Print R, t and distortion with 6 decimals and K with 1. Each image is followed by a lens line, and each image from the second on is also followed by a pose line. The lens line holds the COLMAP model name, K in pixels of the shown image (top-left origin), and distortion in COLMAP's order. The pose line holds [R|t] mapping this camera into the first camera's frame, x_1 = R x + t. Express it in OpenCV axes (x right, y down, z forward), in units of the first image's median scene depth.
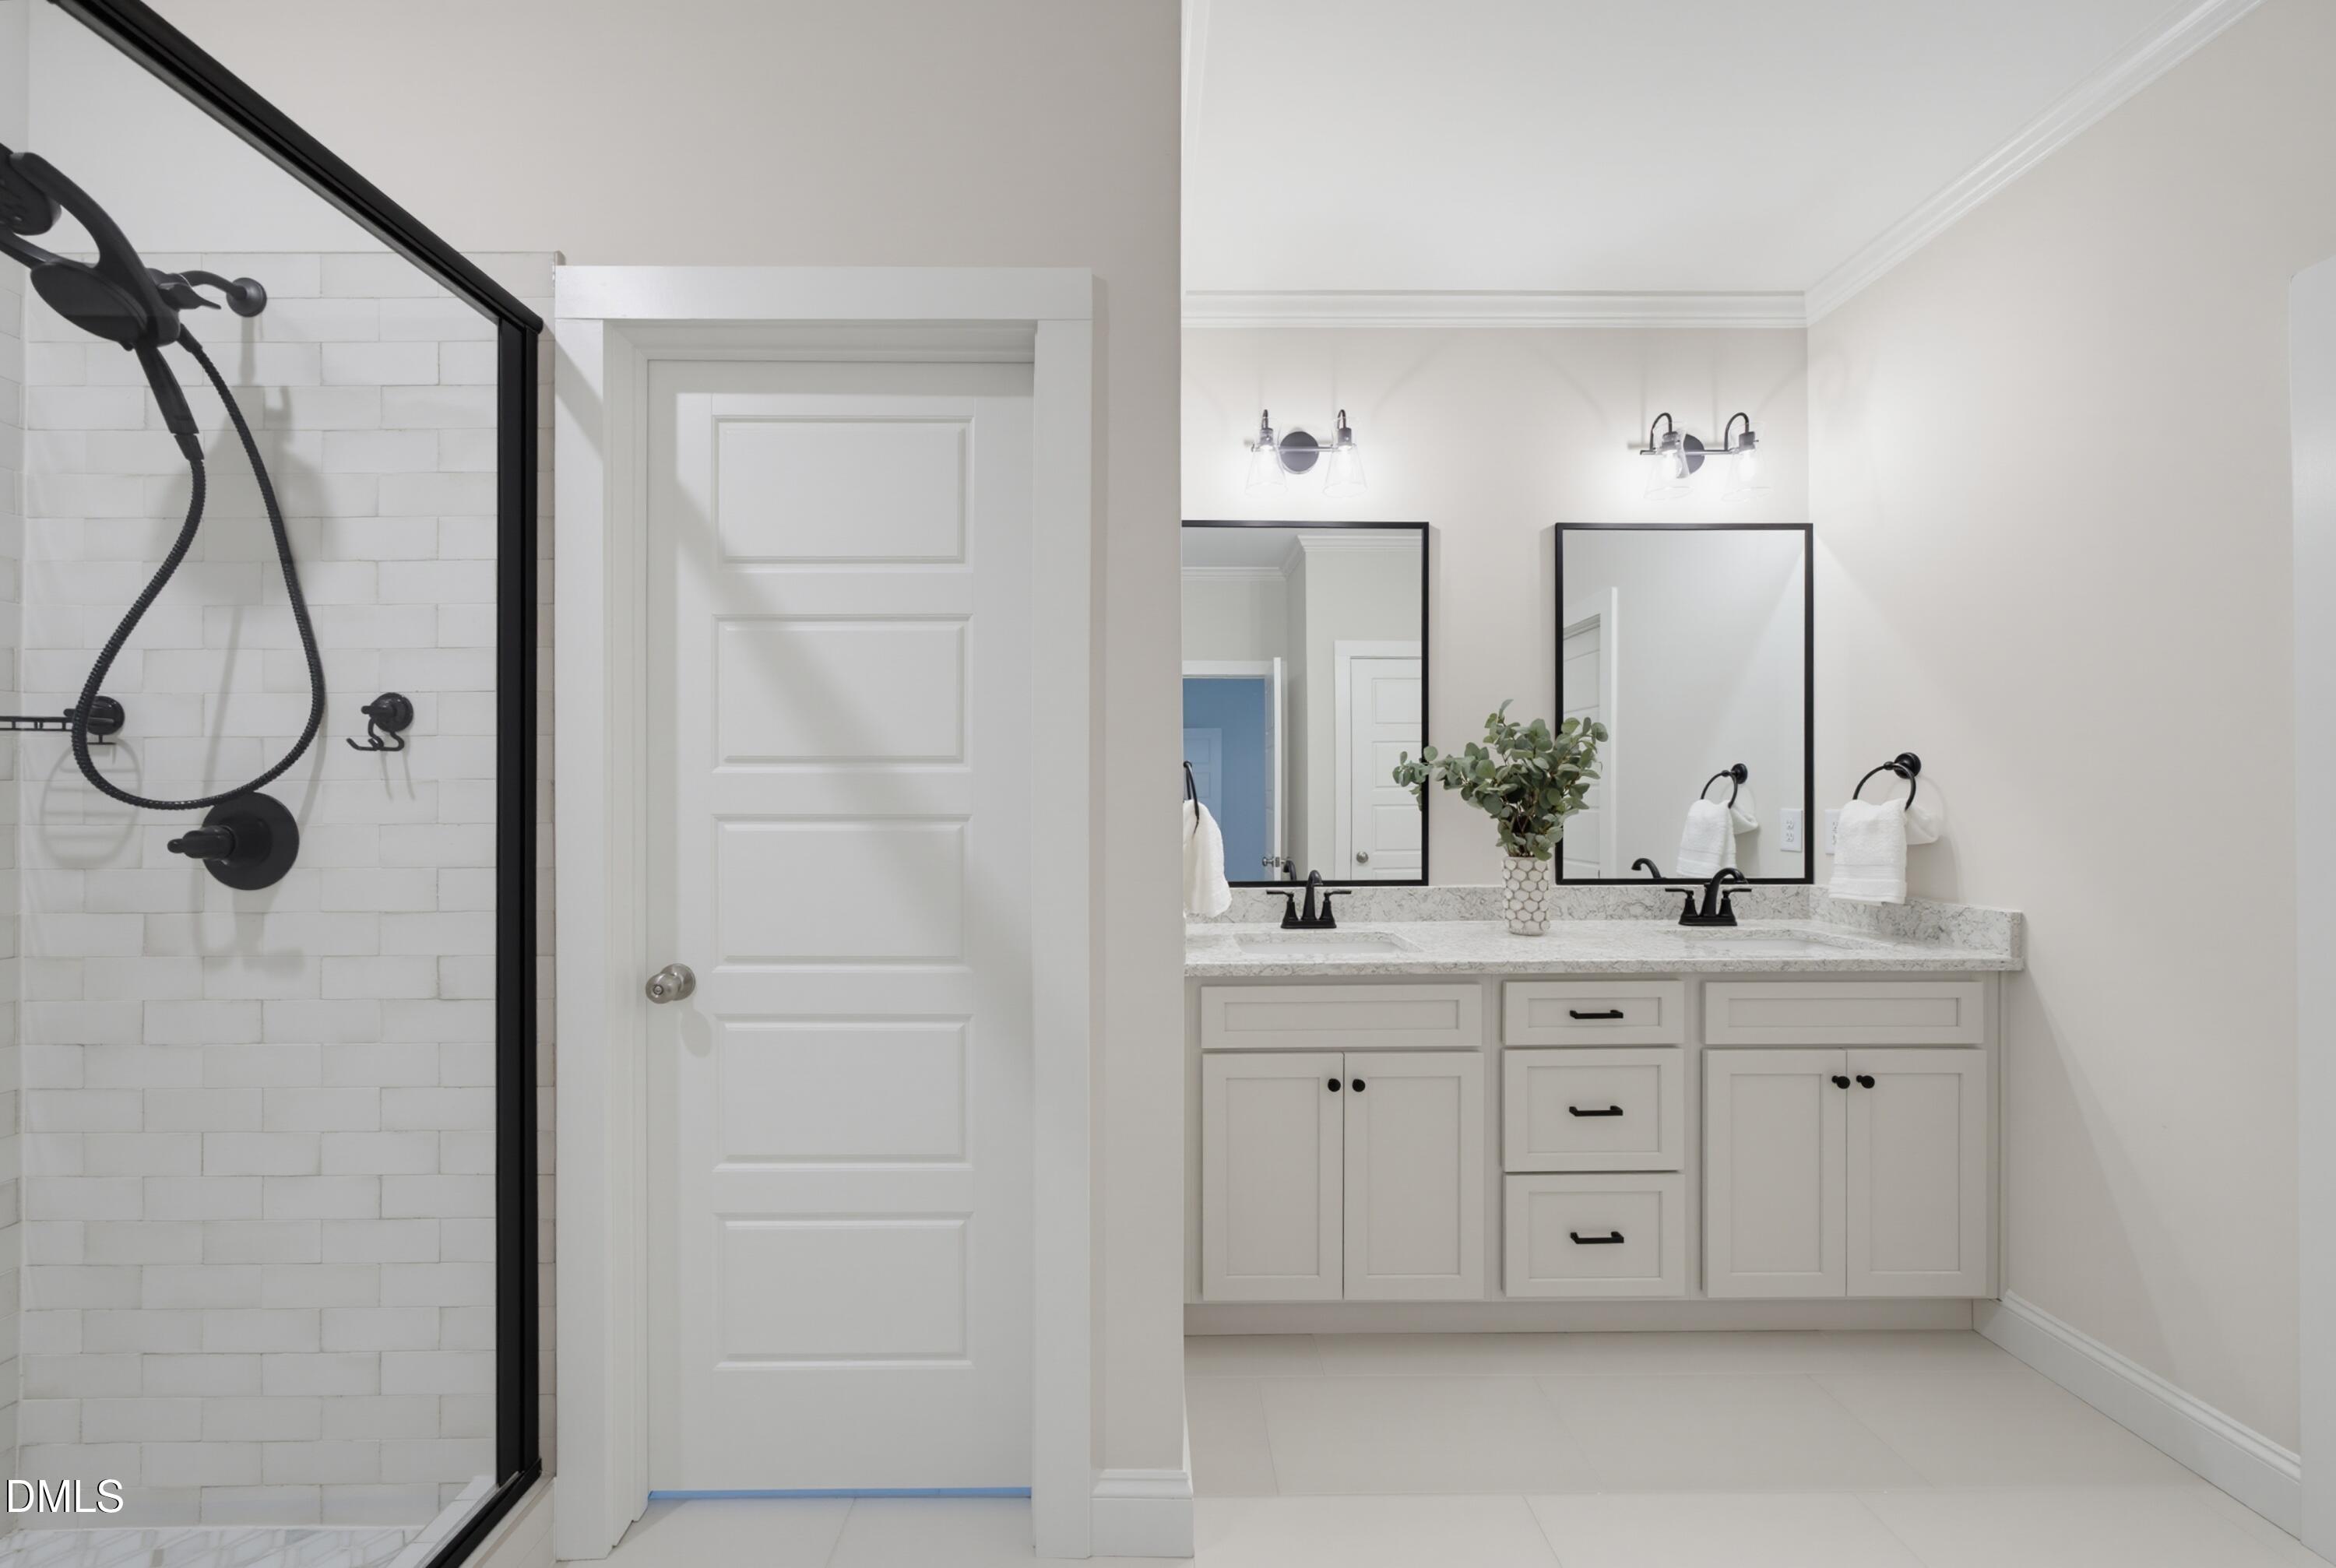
lens RADIAL K [[827.9, 0, 1156.7], [0, 827.9, 798.1], [0, 0, 1]] dist [-0.000120, 0.000054]
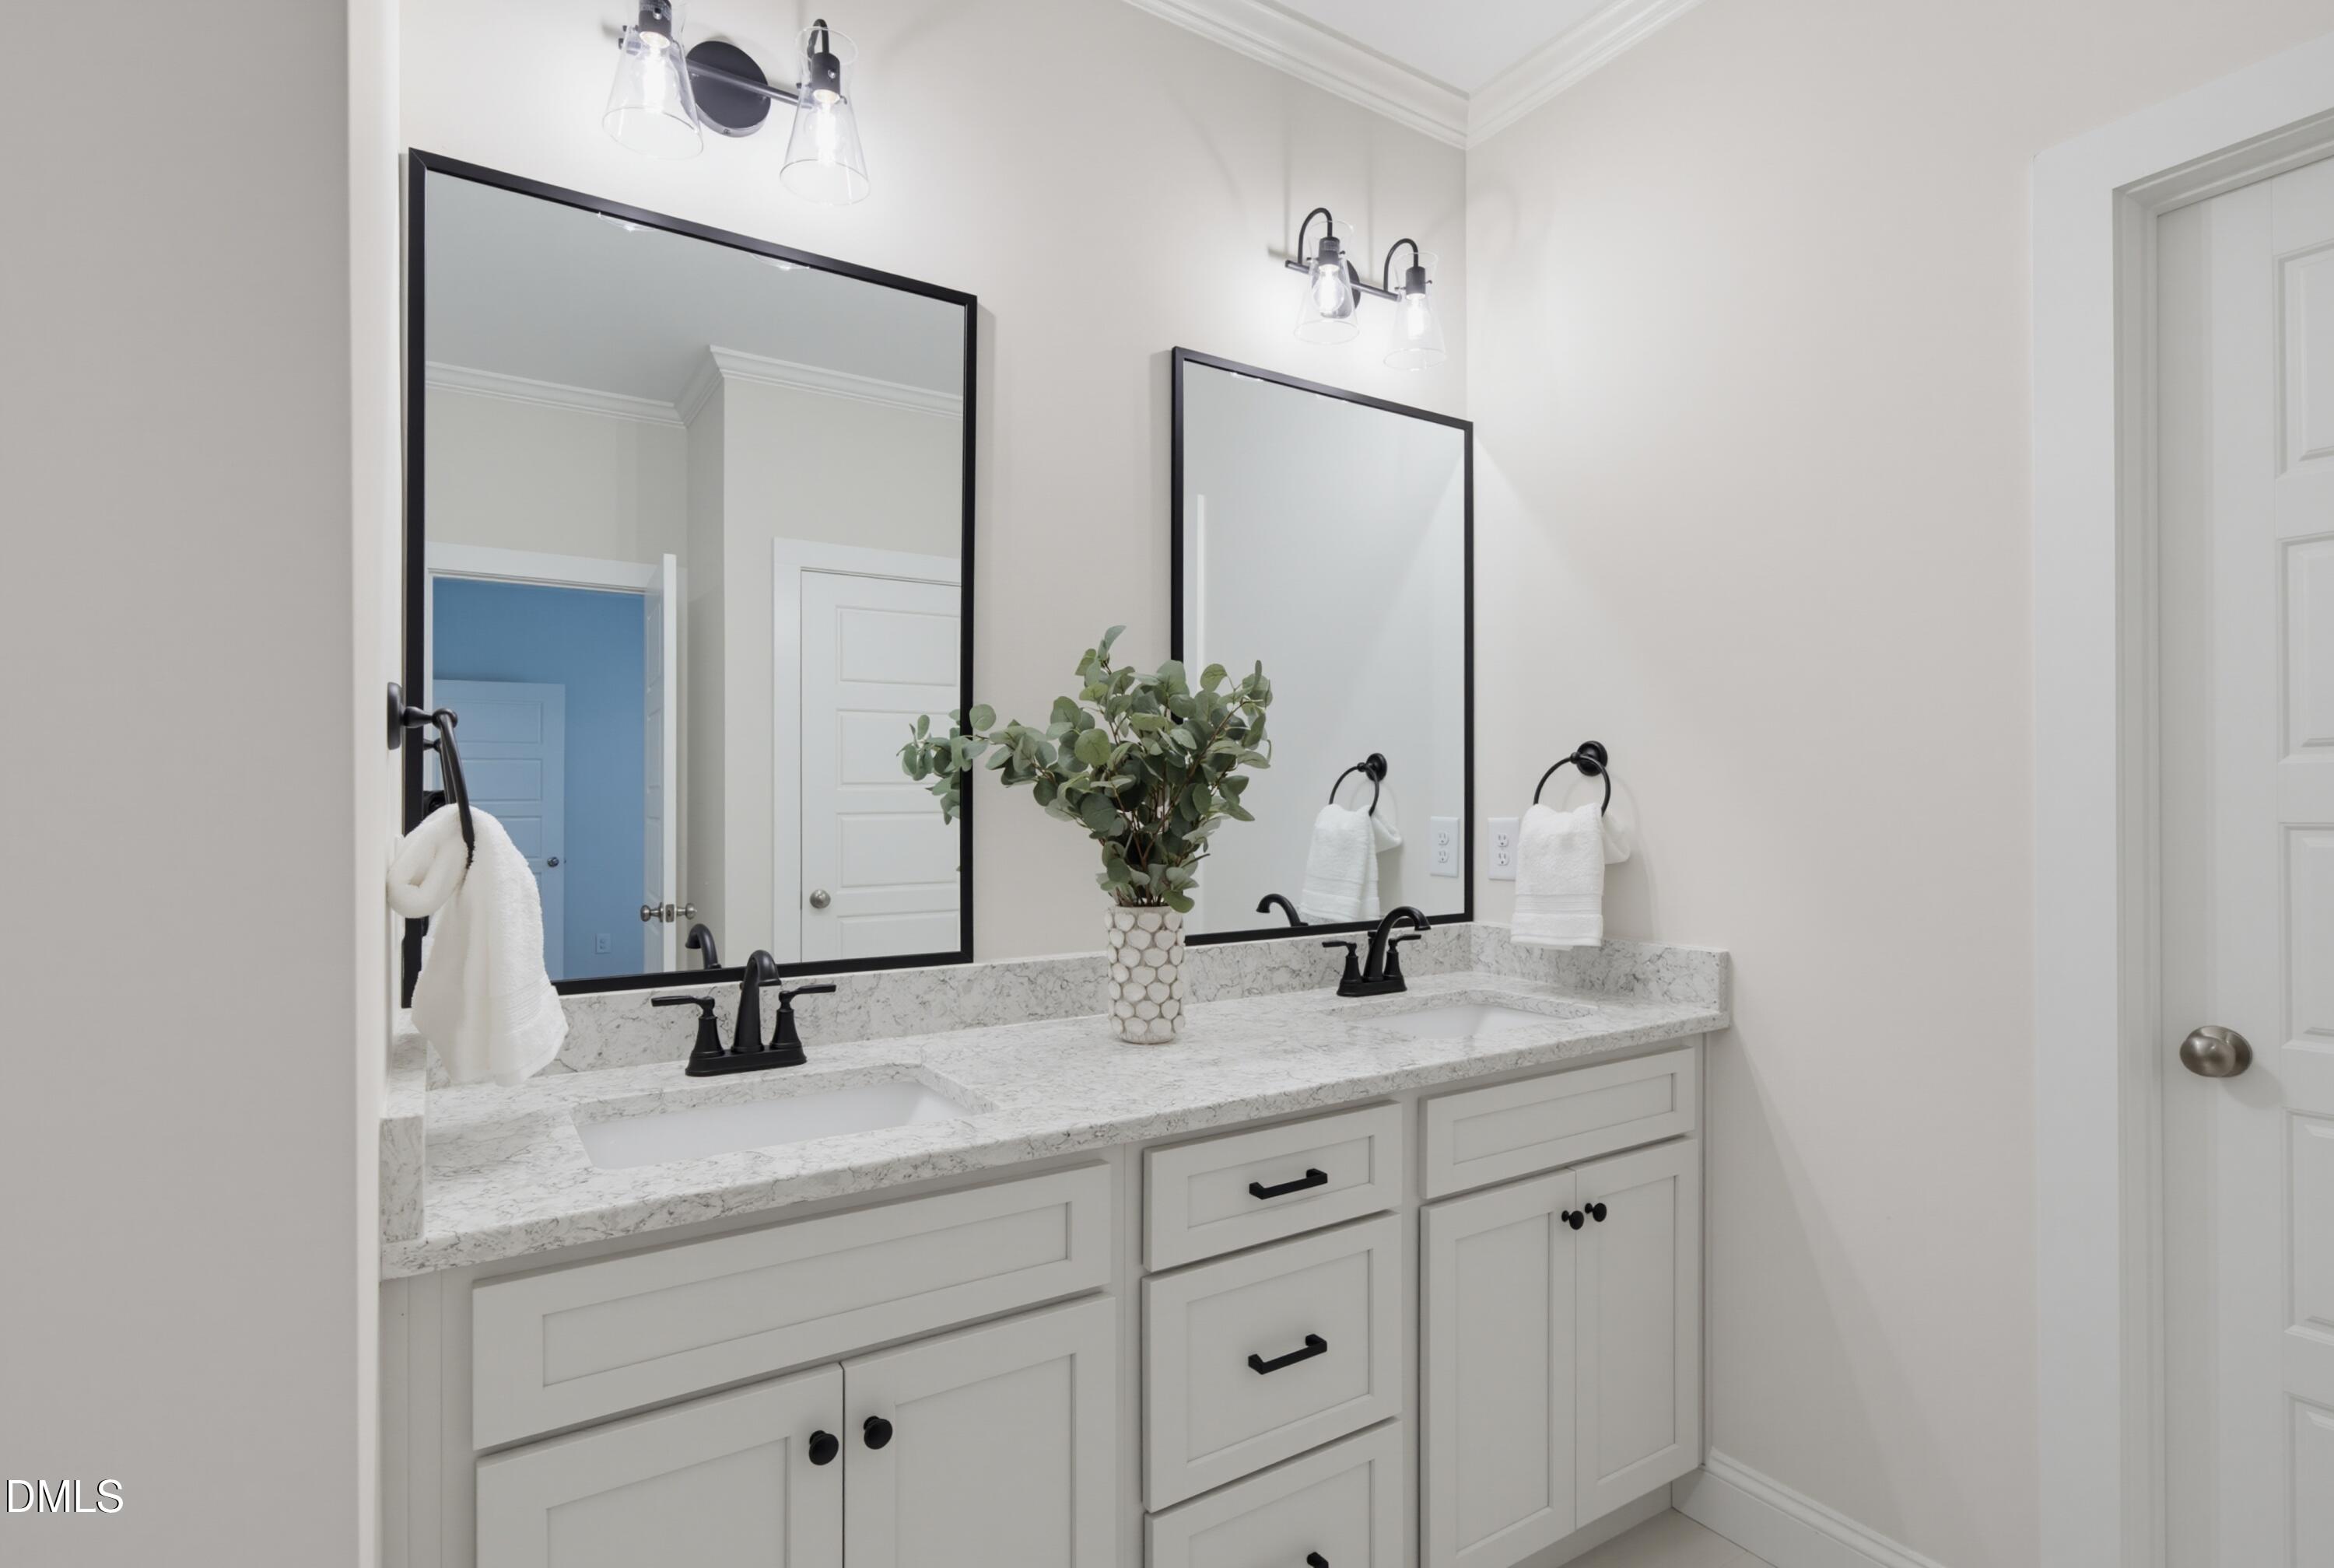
lens RADIAL K [[1154.3, 0, 1166.2], [0, 1154.3, 802.1], [0, 0, 1]] dist [-0.059381, 0.083321]
pose [[0.847904, 0.001452, 0.530148, 0.037340], [-0.000808, 0.999999, -0.001448, 0.001735], [-0.530150, 0.000800, 0.847904, 0.313864]]
